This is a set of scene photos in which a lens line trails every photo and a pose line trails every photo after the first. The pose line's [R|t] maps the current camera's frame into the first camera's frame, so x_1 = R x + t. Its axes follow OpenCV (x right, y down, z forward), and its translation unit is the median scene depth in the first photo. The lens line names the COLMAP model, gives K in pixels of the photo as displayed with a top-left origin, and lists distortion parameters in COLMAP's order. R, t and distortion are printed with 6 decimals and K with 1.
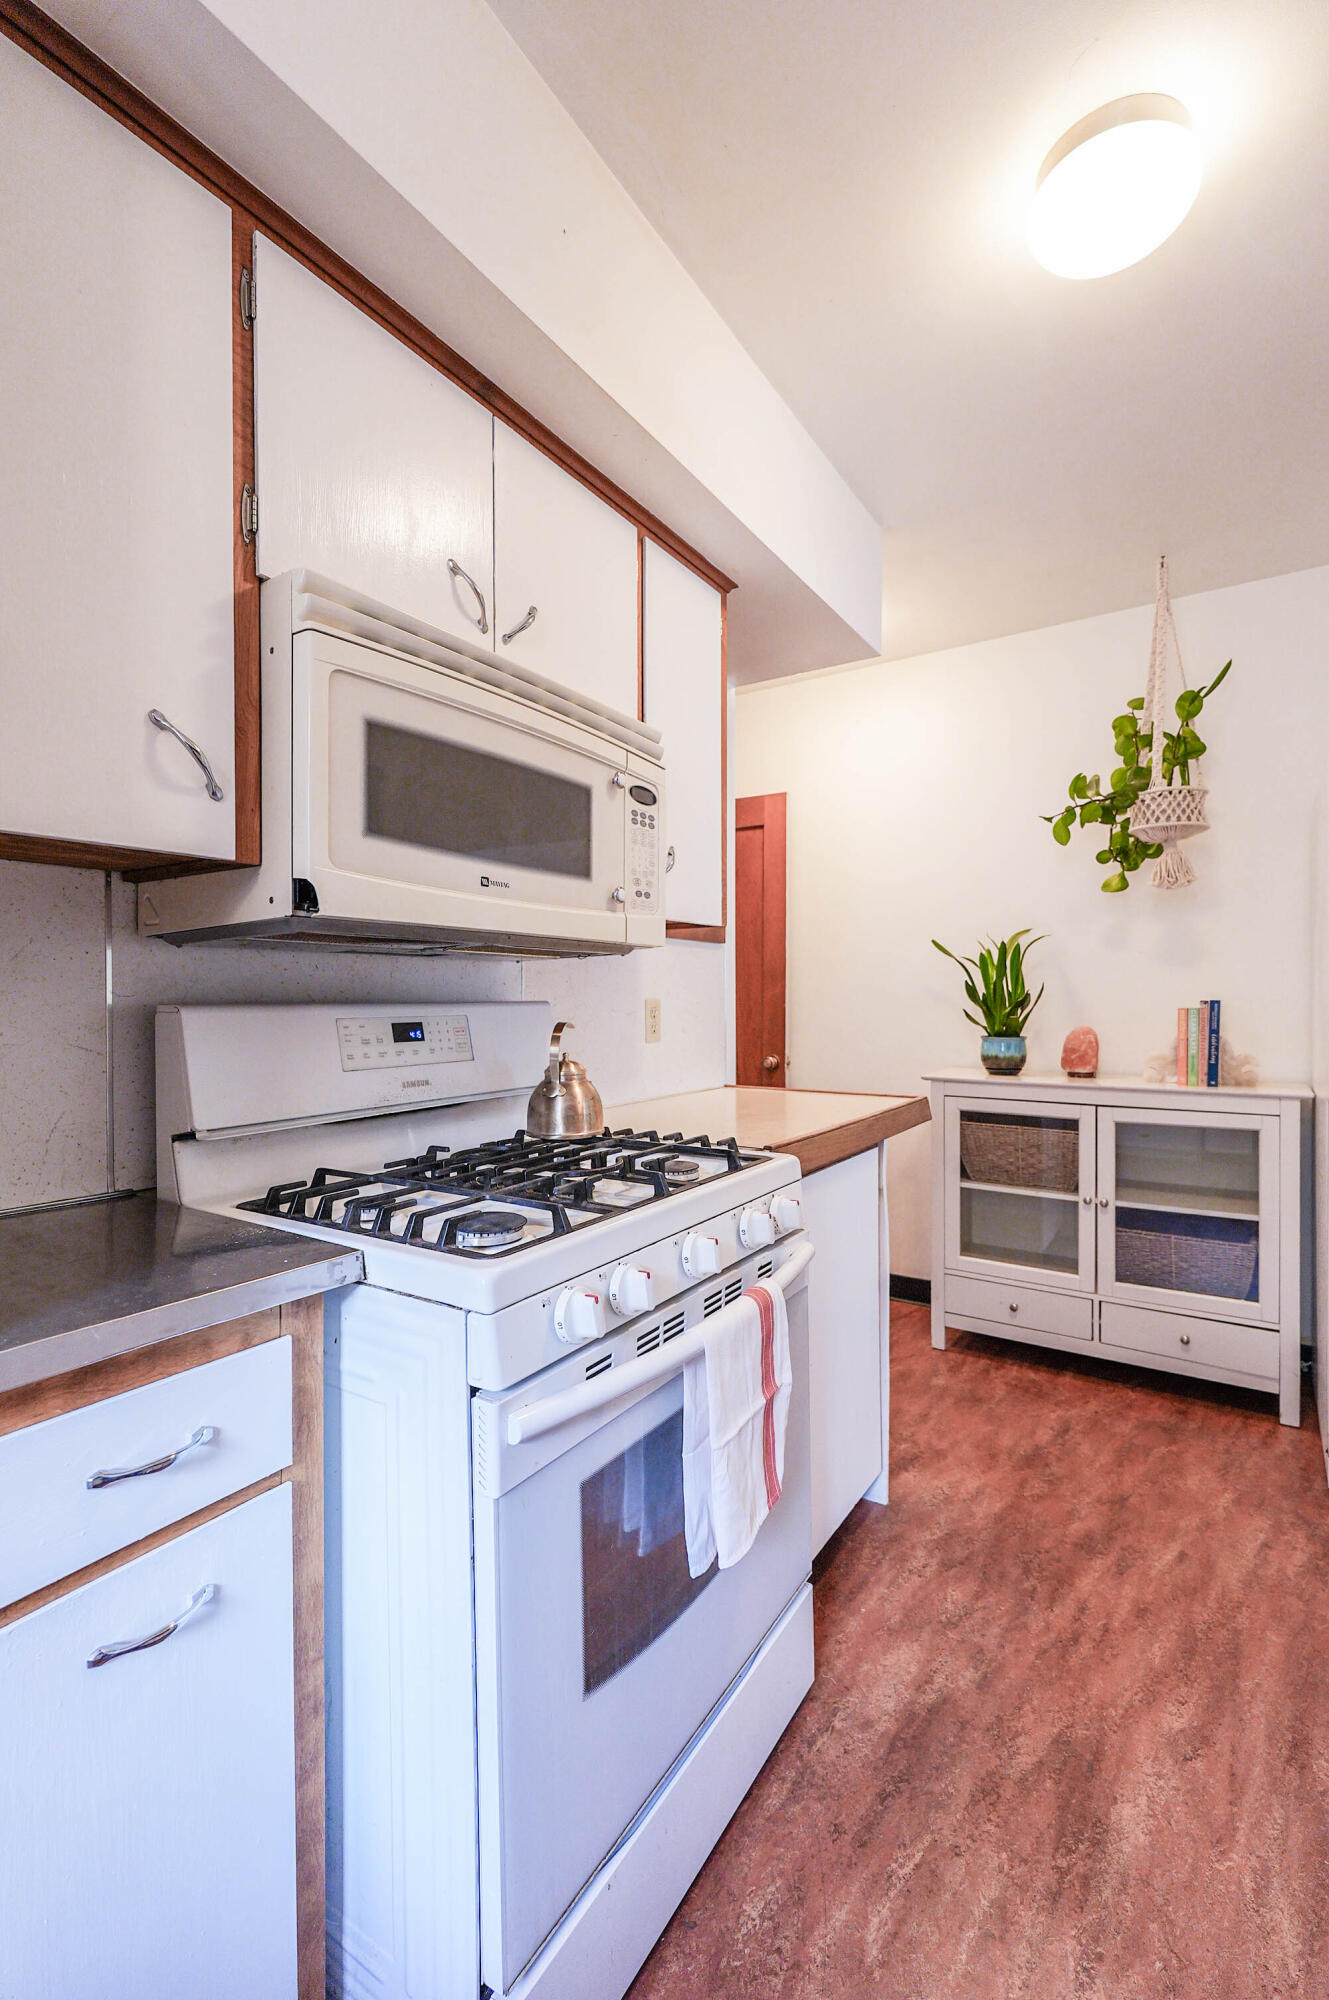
lens RADIAL K [[878.7, 0, 668.6], [0, 878.7, 996.4], [0, 0, 1]] dist [0.004652, 0.000632]
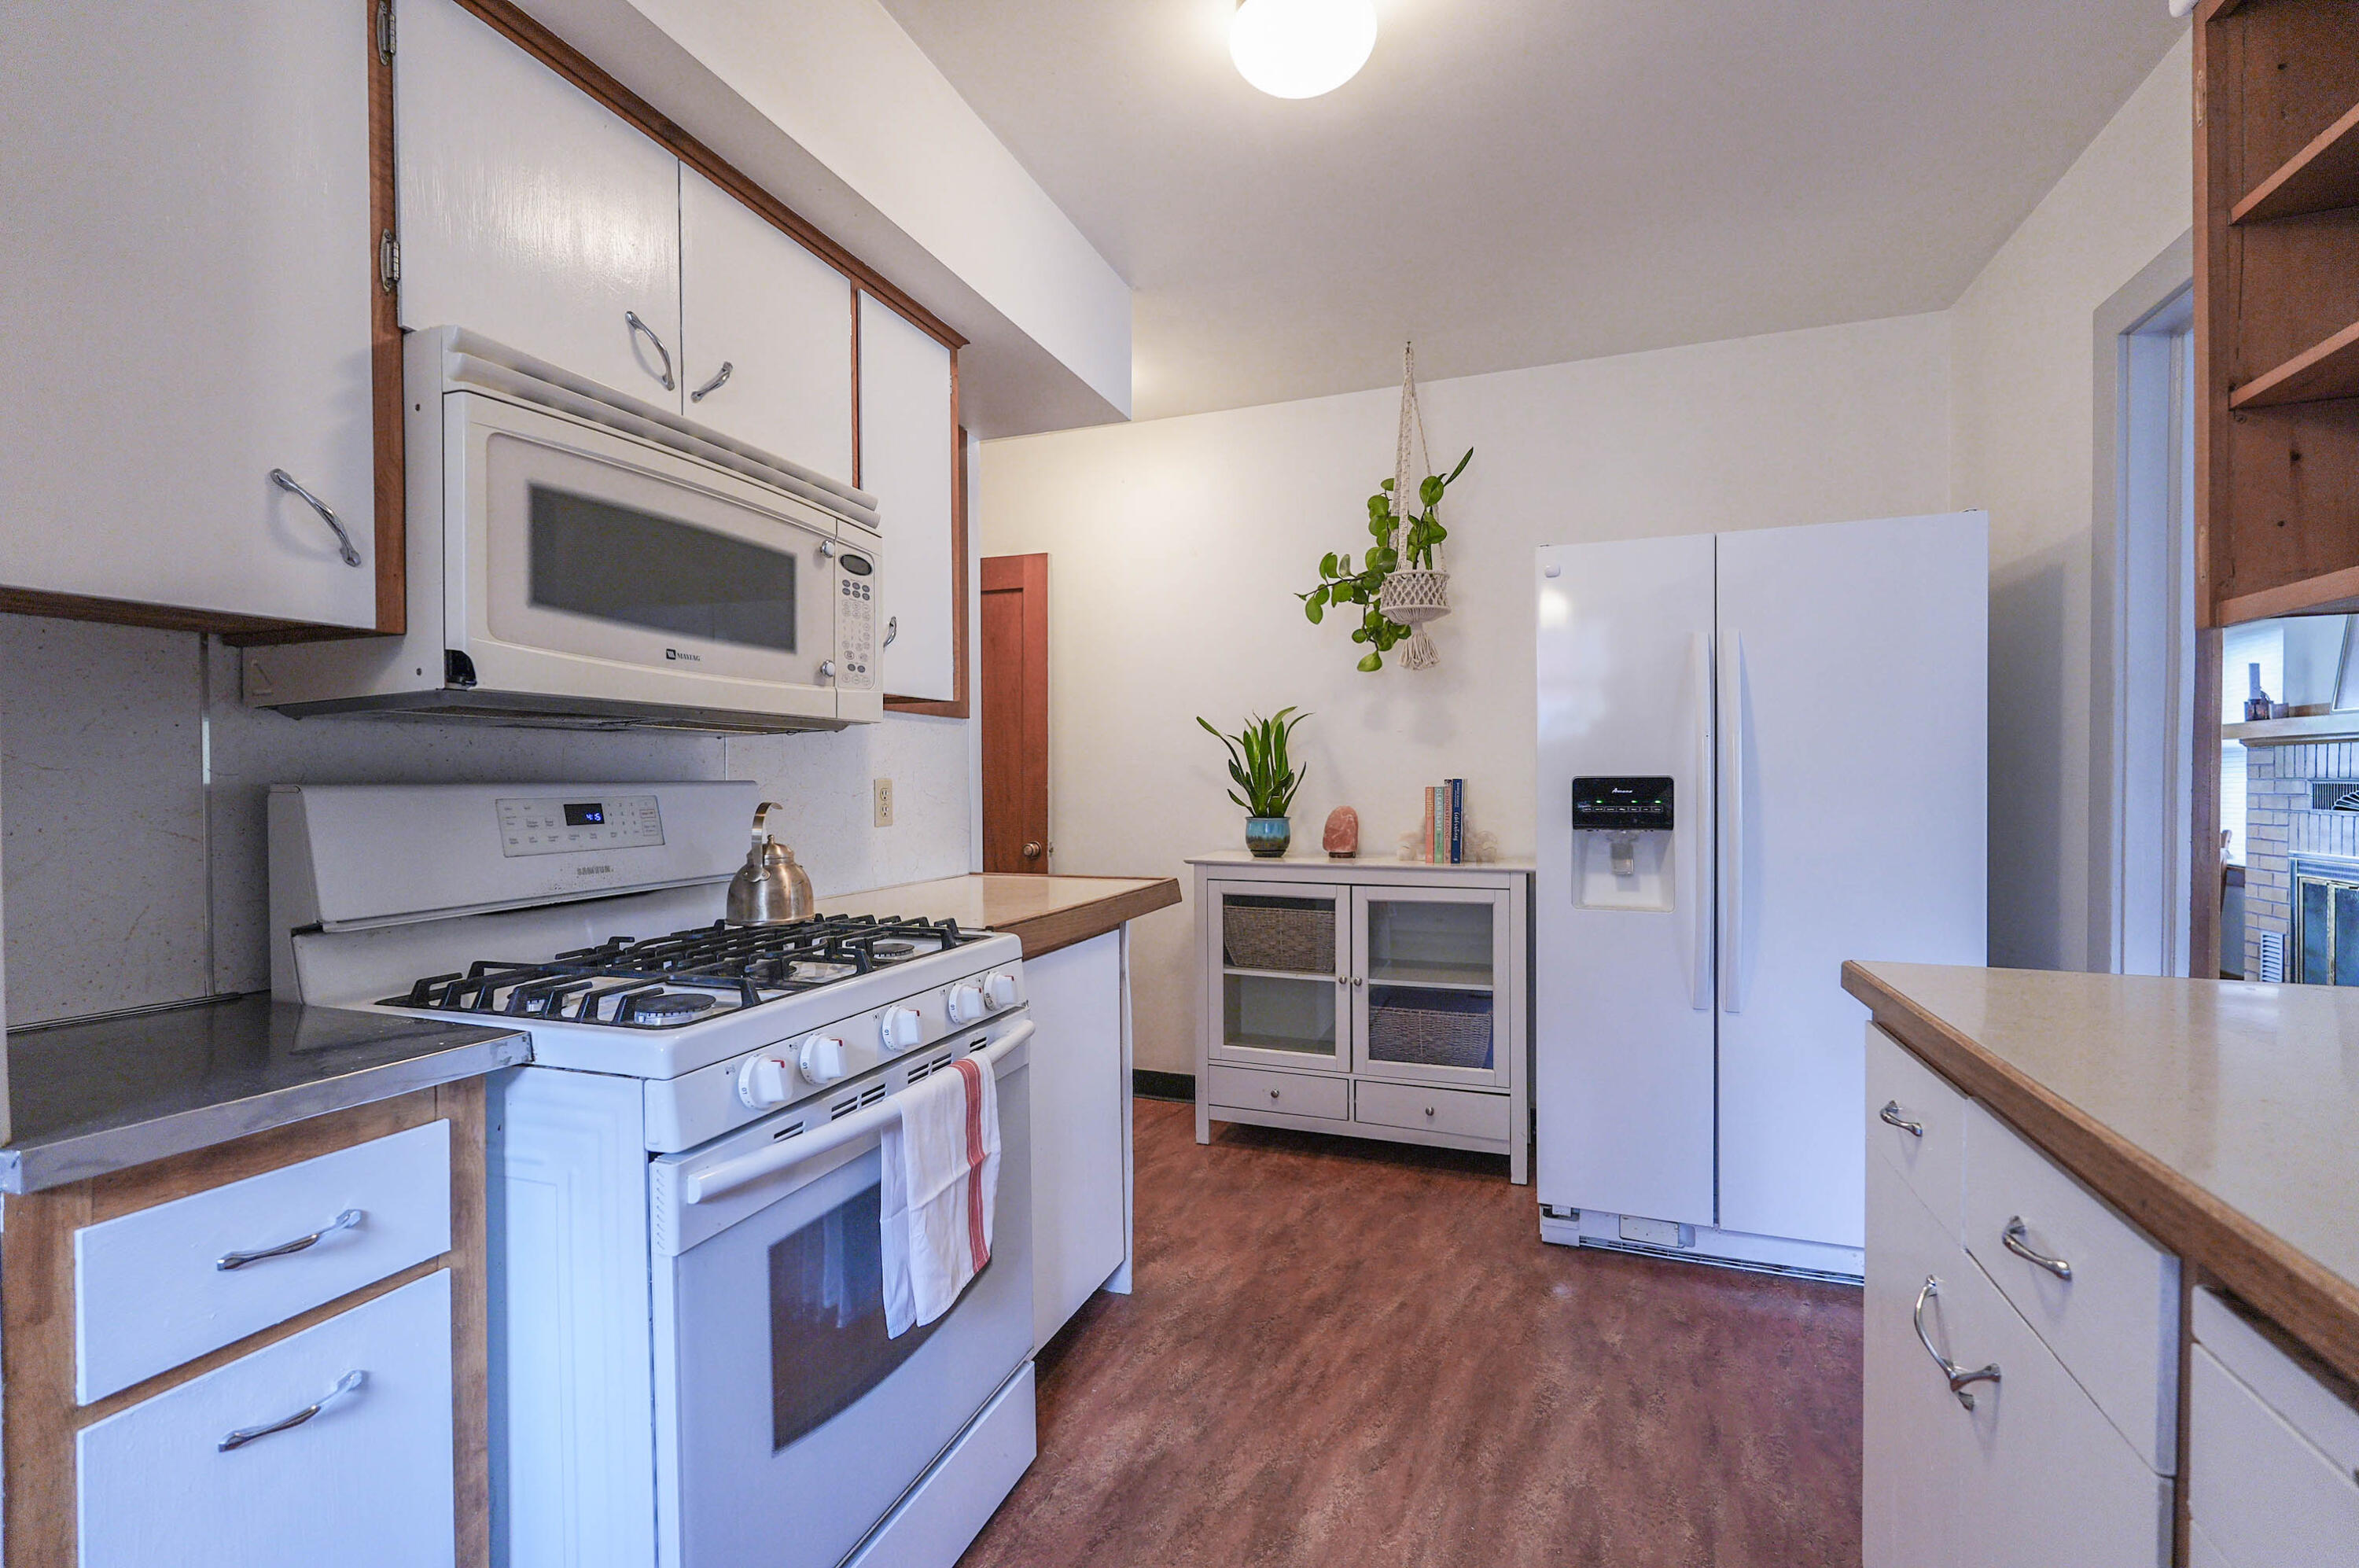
lens RADIAL K [[1036.5, 0, 1185.2], [0, 1036.5, 784.8], [0, 0, 1]] dist [0.004652, 0.000632]
pose [[0.974048, -0.003585, 0.226311, 0.068738], [0.002257, 0.999979, 0.006125, 0.004803], [-0.226328, -0.005455, 0.974036, -0.194798]]
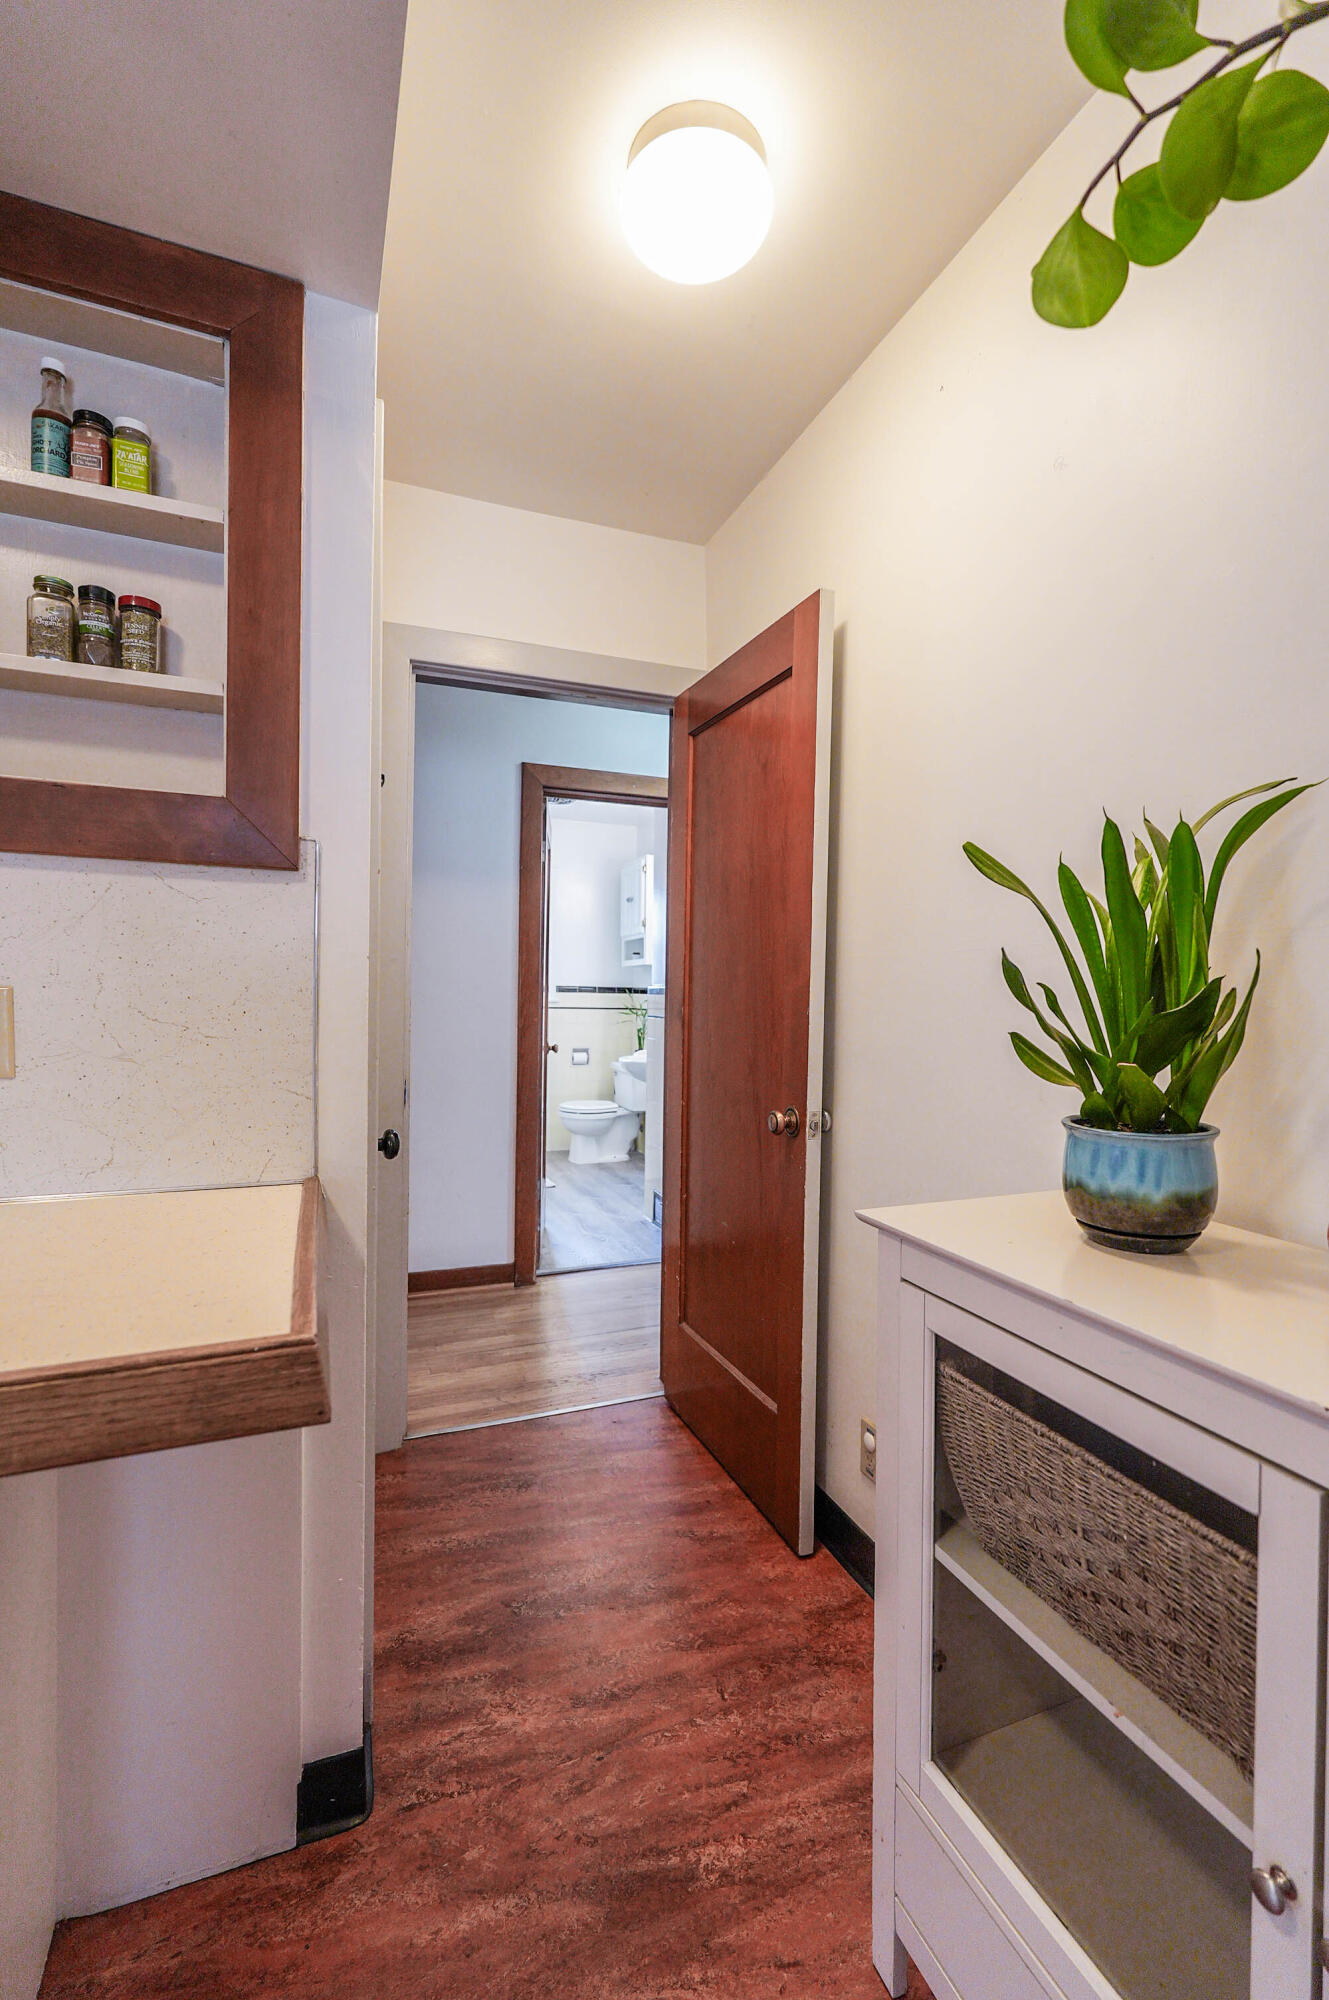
lens RADIAL K [[878.7, 0, 671.2], [0, 878.7, 1001.8], [0, 0, 1]] dist [0.004652, 0.000632]
pose [[0.826913, 0.033413, -0.561336, 0.868637], [-0.026972, 0.999441, 0.019759, -0.007210], [0.561682, -0.001198, 0.827352, 1.325858]]
